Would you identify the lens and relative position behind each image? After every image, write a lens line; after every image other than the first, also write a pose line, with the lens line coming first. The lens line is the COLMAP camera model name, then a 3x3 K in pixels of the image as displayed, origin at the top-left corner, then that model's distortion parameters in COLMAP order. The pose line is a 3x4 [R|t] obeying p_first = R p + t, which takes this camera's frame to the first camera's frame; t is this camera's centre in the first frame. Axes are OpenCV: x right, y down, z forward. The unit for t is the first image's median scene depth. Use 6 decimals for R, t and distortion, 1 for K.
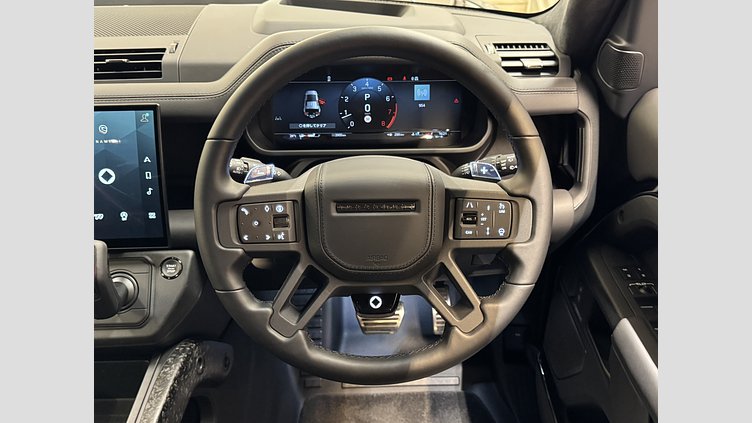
lens RADIAL K [[599.3, 0, 375.8], [0, 599.3, 216.6], [0, 0, 1]] dist [0.133369, -0.003032]
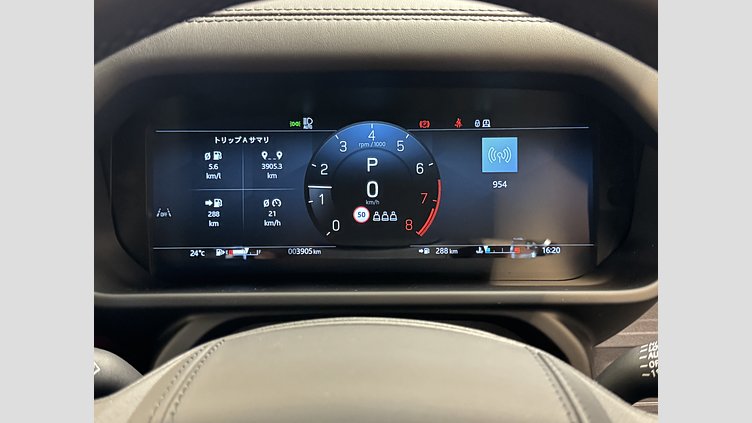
lens RADIAL K [[959.9, 0, 374.6], [0, 959.9, 211.4], [0, 0, 1]] dist [0.008820, 0.000000]
pose [[0.999508, 0.004964, -0.030985, 0.010183], [-0.010136, 0.985552, -0.169069, -0.056185], [0.029698, 0.169300, 0.985117, 0.374703]]
